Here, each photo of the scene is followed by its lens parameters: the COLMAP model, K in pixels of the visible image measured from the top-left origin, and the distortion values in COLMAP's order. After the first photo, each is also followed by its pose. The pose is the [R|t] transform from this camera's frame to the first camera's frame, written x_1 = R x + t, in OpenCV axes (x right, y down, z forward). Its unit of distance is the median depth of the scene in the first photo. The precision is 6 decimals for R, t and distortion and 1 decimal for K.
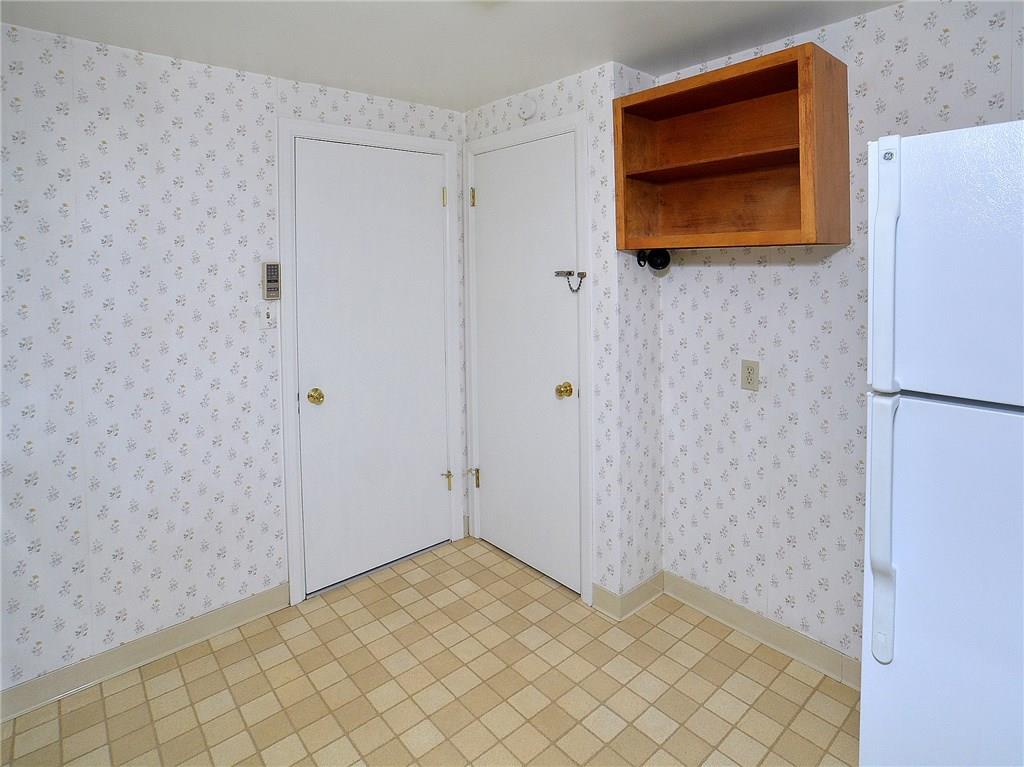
lens RADIAL K [[568.0, 0, 514.7], [0, 568.0, 386.1], [0, 0, 1]] dist [-0.026551, 0.003142]
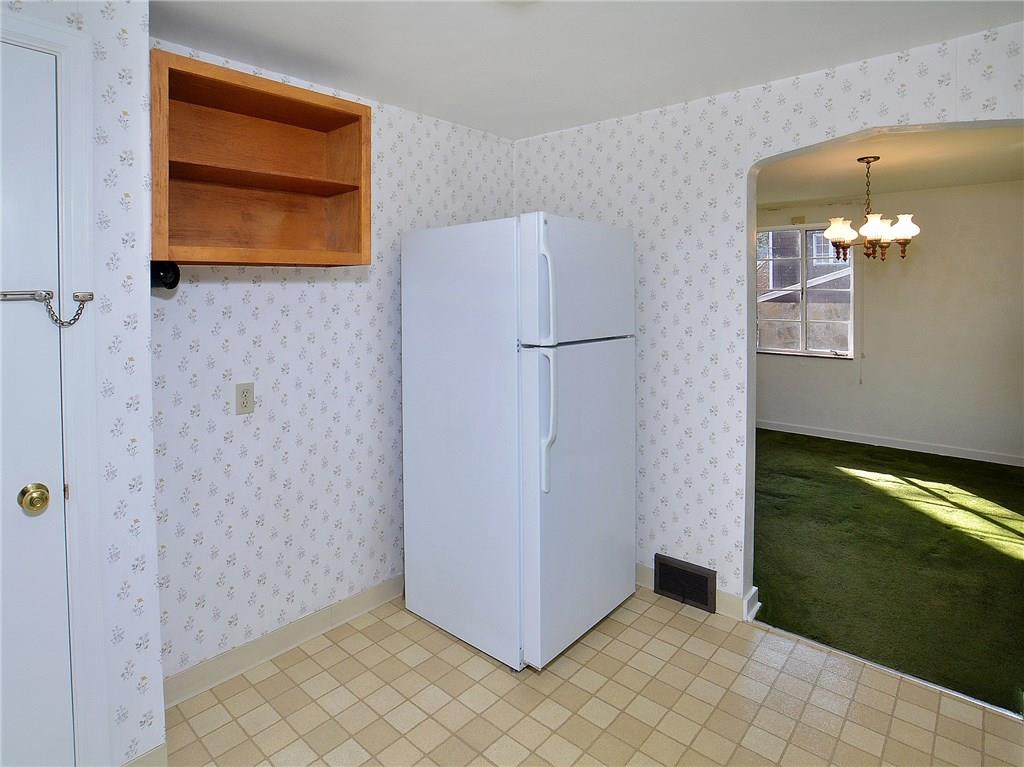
lens RADIAL K [[568.0, 0, 511.8], [0, 568.0, 409.8], [0, 0, 1]] dist [-0.026551, 0.003142]
pose [[-0.152019, -0.193246, 0.969302, -0.677081], [0.209925, 0.952012, 0.222722, -0.136514], [-0.965827, 0.237339, -0.104157, 0.752376]]
